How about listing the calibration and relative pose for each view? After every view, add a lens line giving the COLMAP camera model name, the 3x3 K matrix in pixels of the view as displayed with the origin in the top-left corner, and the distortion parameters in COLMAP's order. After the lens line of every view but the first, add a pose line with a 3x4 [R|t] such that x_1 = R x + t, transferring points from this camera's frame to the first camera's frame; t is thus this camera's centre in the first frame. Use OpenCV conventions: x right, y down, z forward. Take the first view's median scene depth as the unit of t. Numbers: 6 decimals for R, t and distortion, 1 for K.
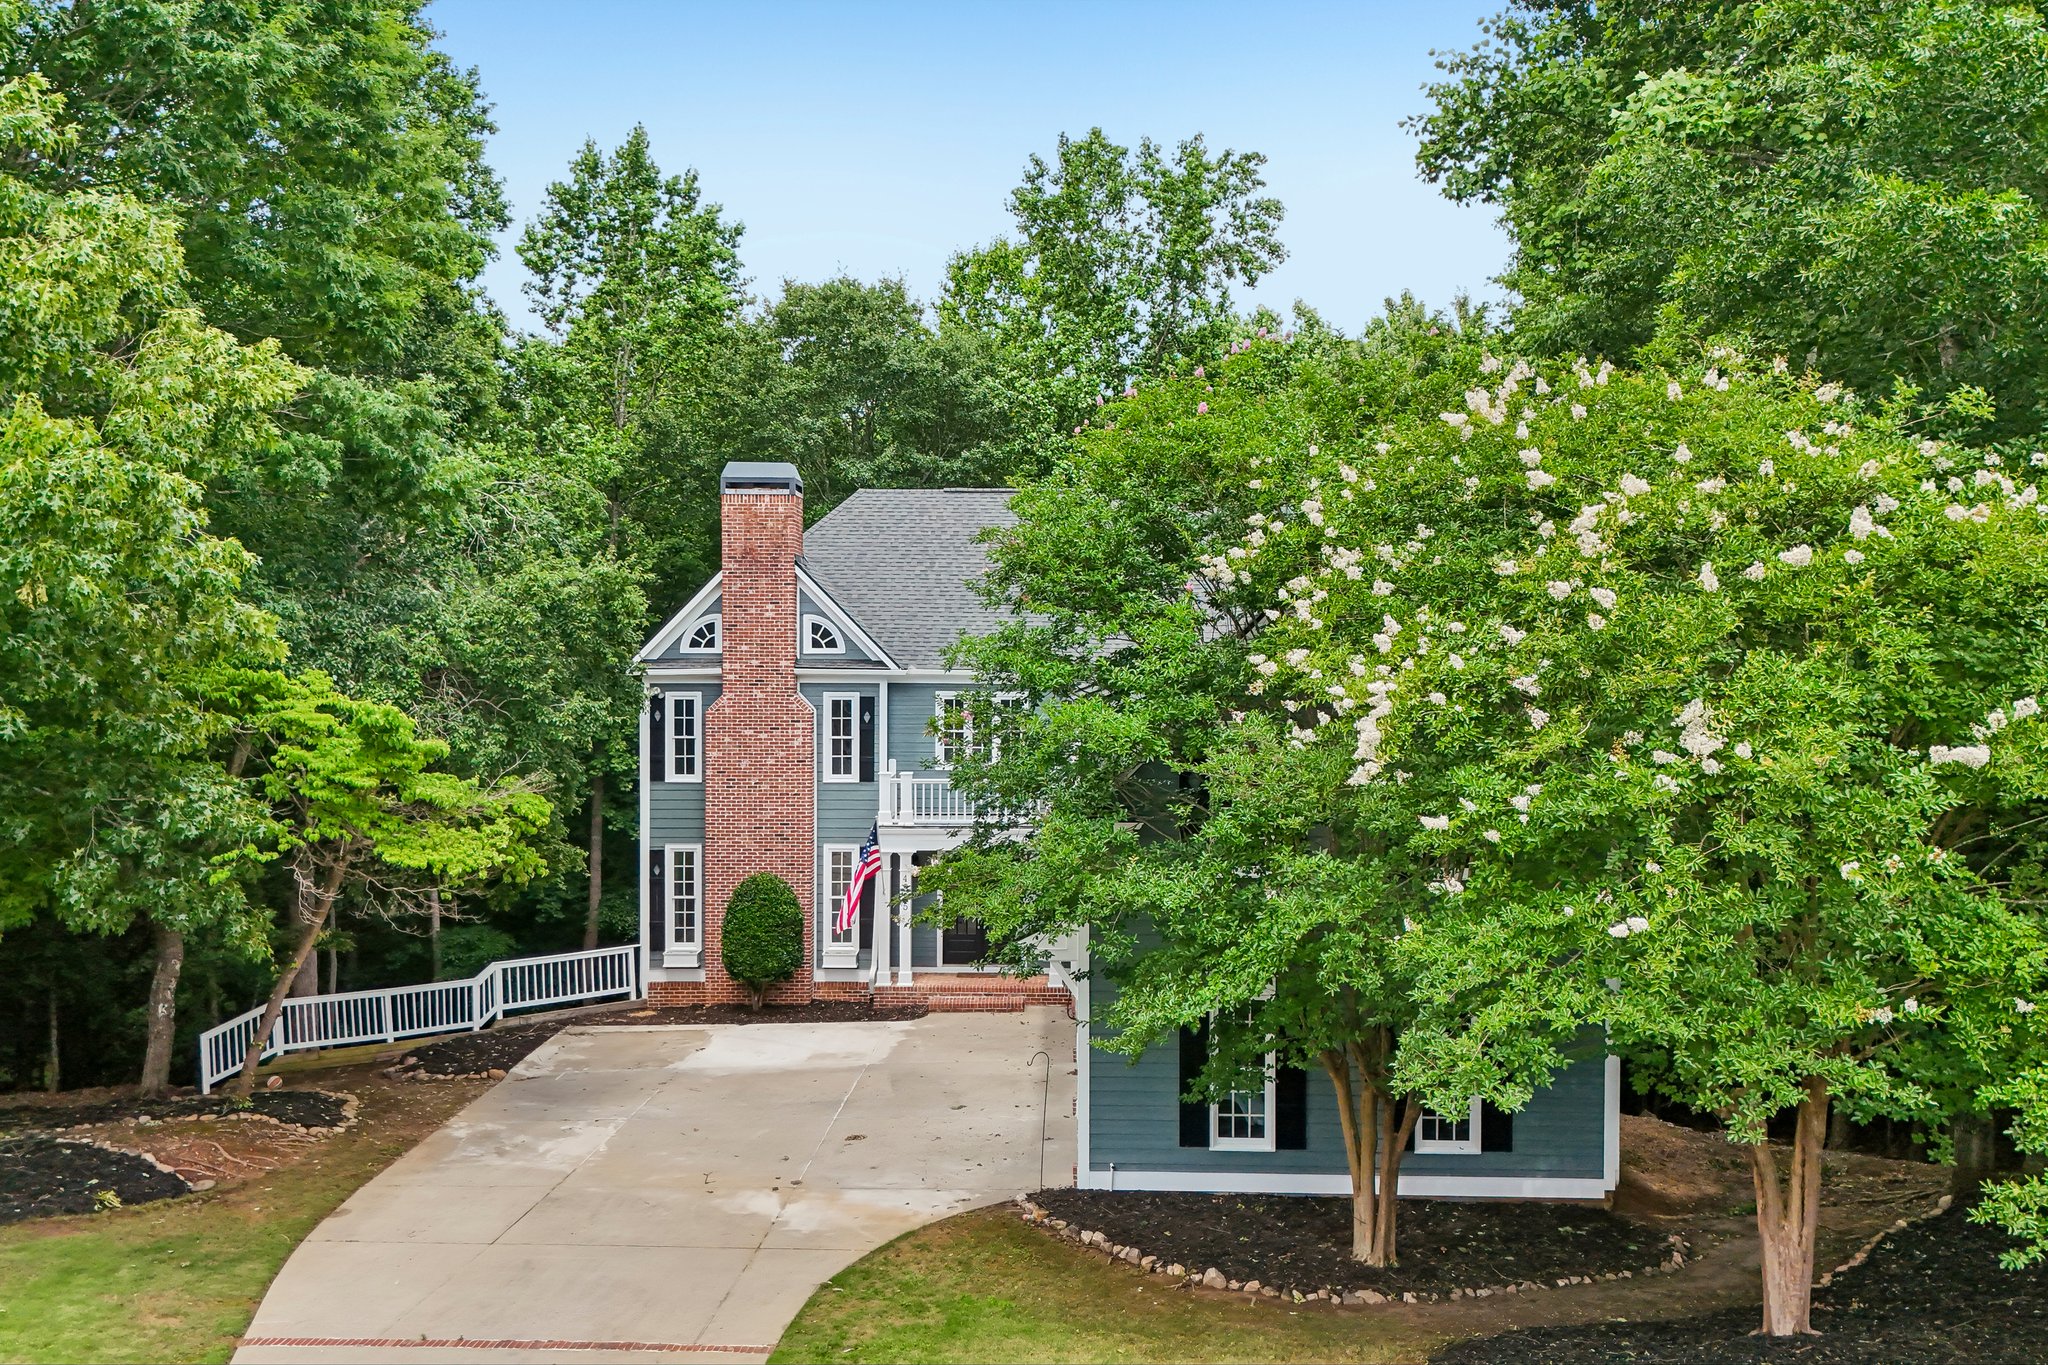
lens RADIAL K [[1835.2, 0, 1036.8], [0, 1835.2, 656.9], [0, 0, 1]] dist [0.094041, -0.123105]
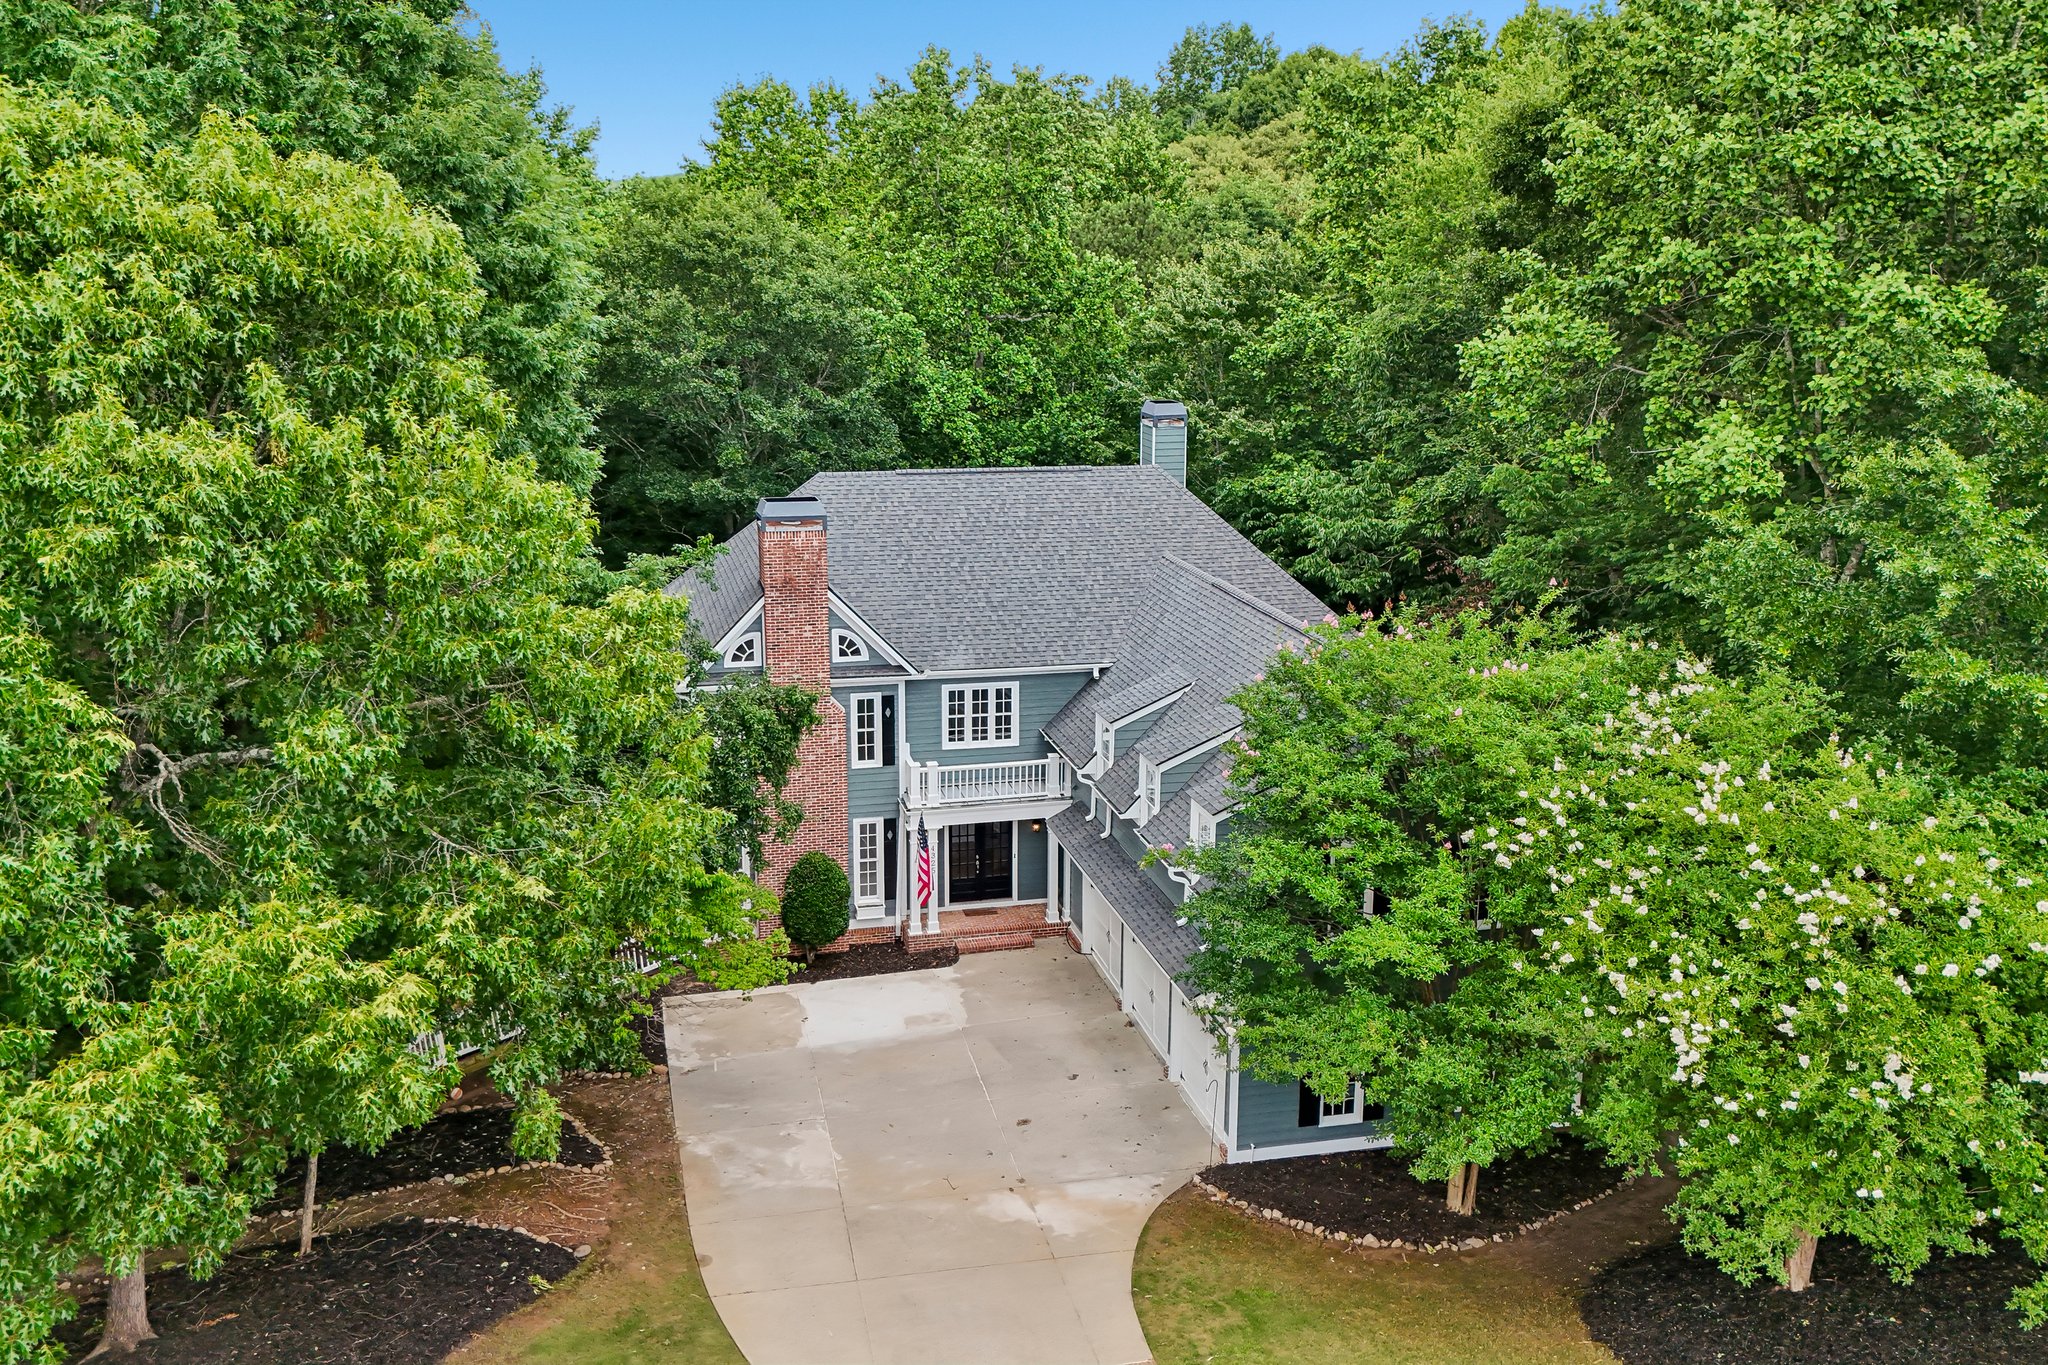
lens RADIAL K [[1836.1, 0, 1061.5], [0, 1836.1, 675.0], [0, 0, 1]] dist [0.100298, -0.102187]
pose [[0.962932, -0.057678, 0.263504, -0.297213], [-0.001007, 0.976096, 0.217337, -0.248320], [-0.269741, -0.209546, 0.939857, -0.126112]]
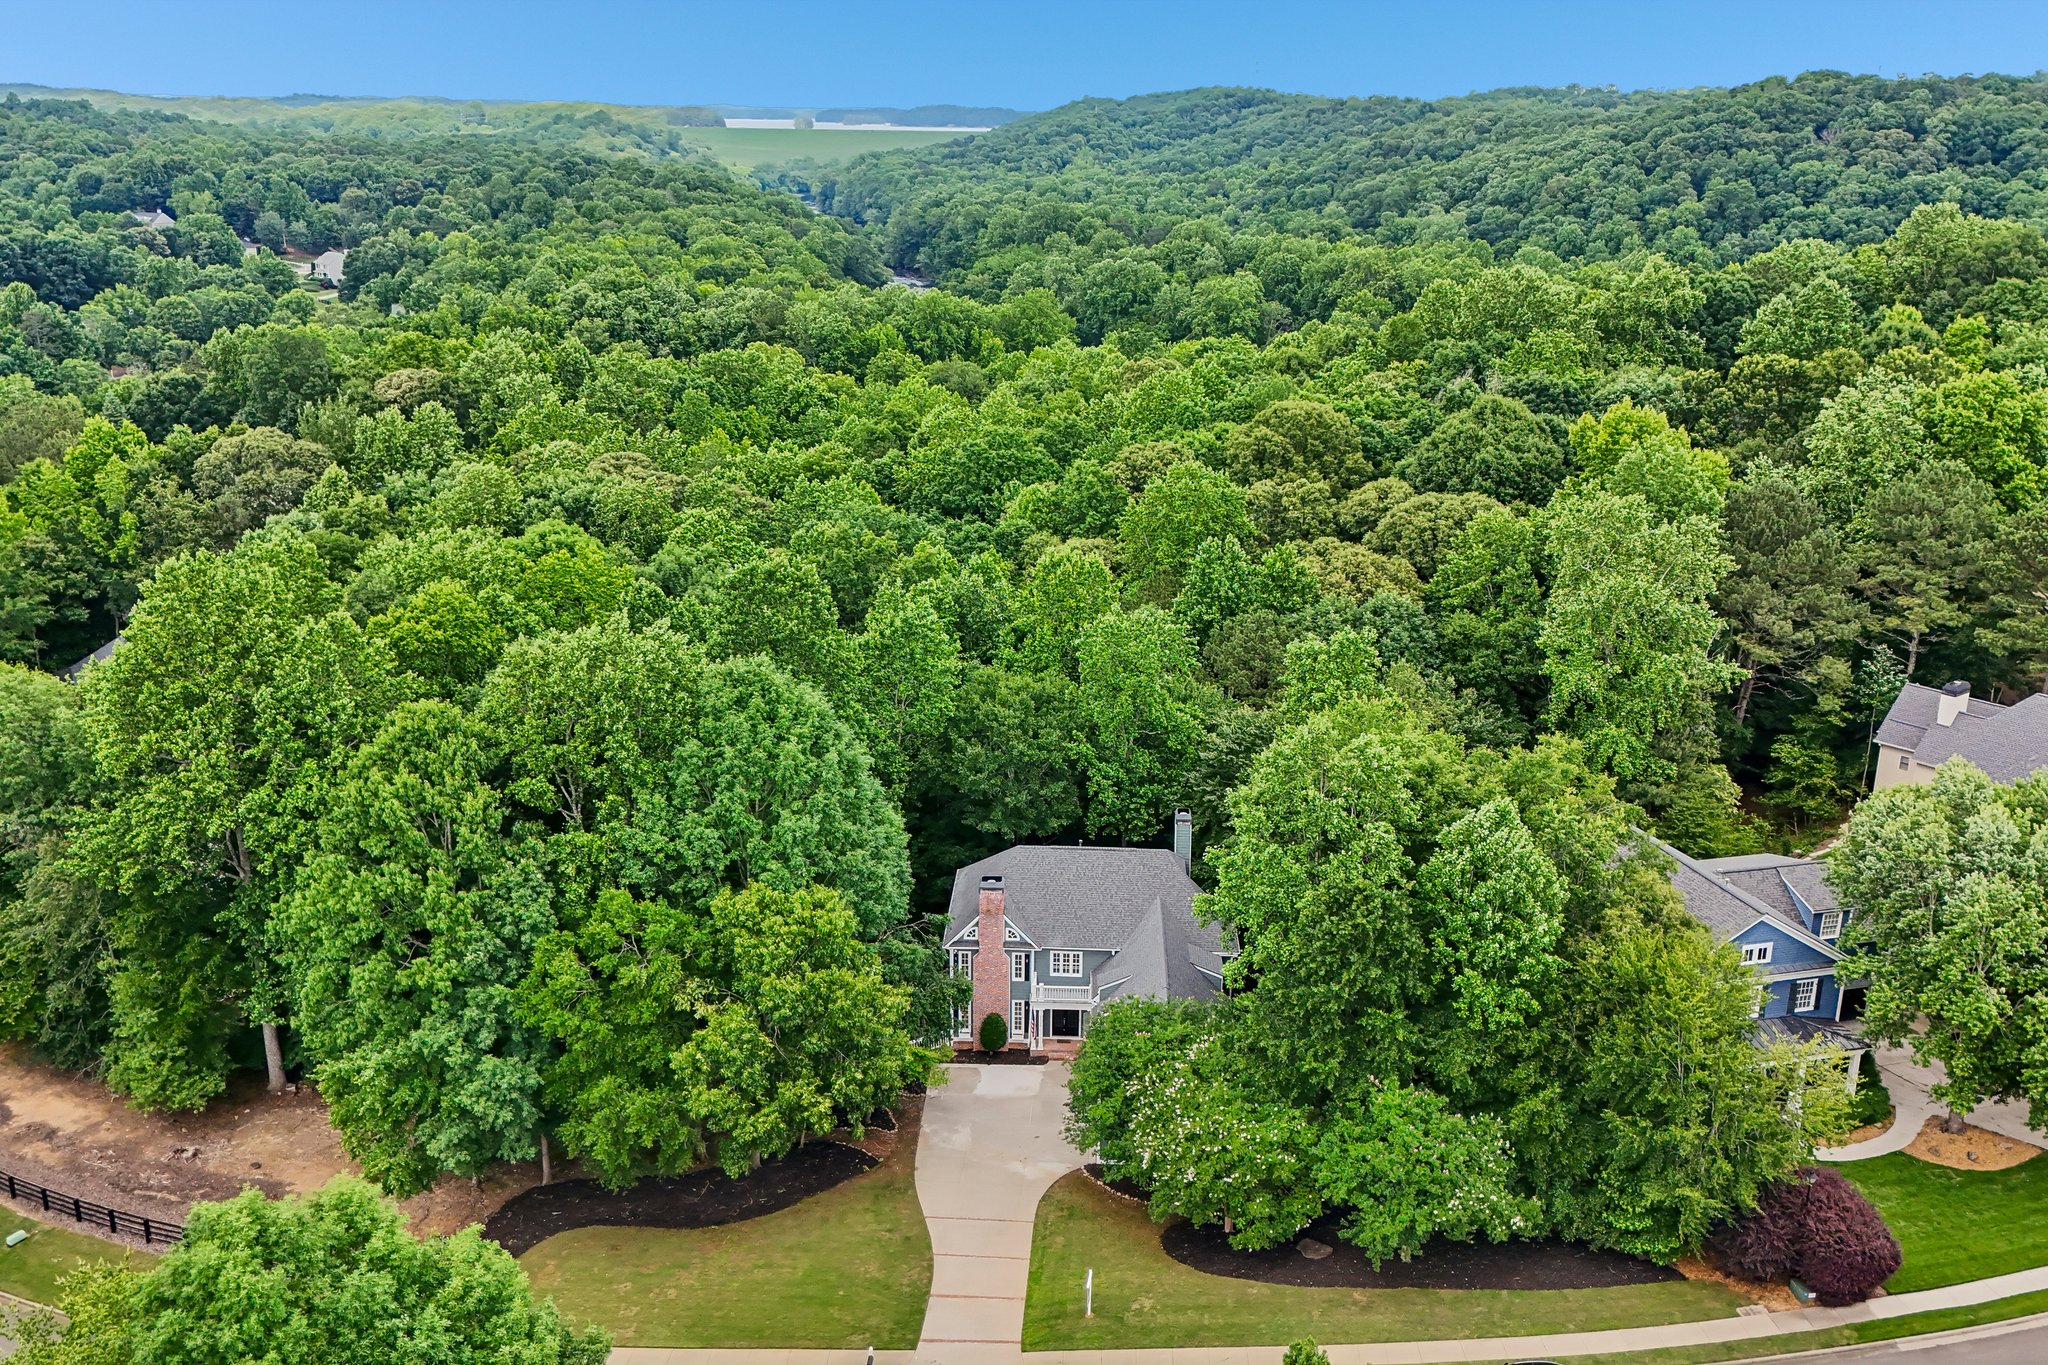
lens RADIAL K [[1836.1, 0, 1061.5], [0, 1836.1, 675.0], [0, 0, 1]] dist [0.100298, -0.102187]
pose [[0.999904, 0.013617, 0.002743, -0.053030], [-0.013844, 0.960899, 0.276551, -1.237616], [0.001130, -0.276562, 0.960995, -1.723269]]
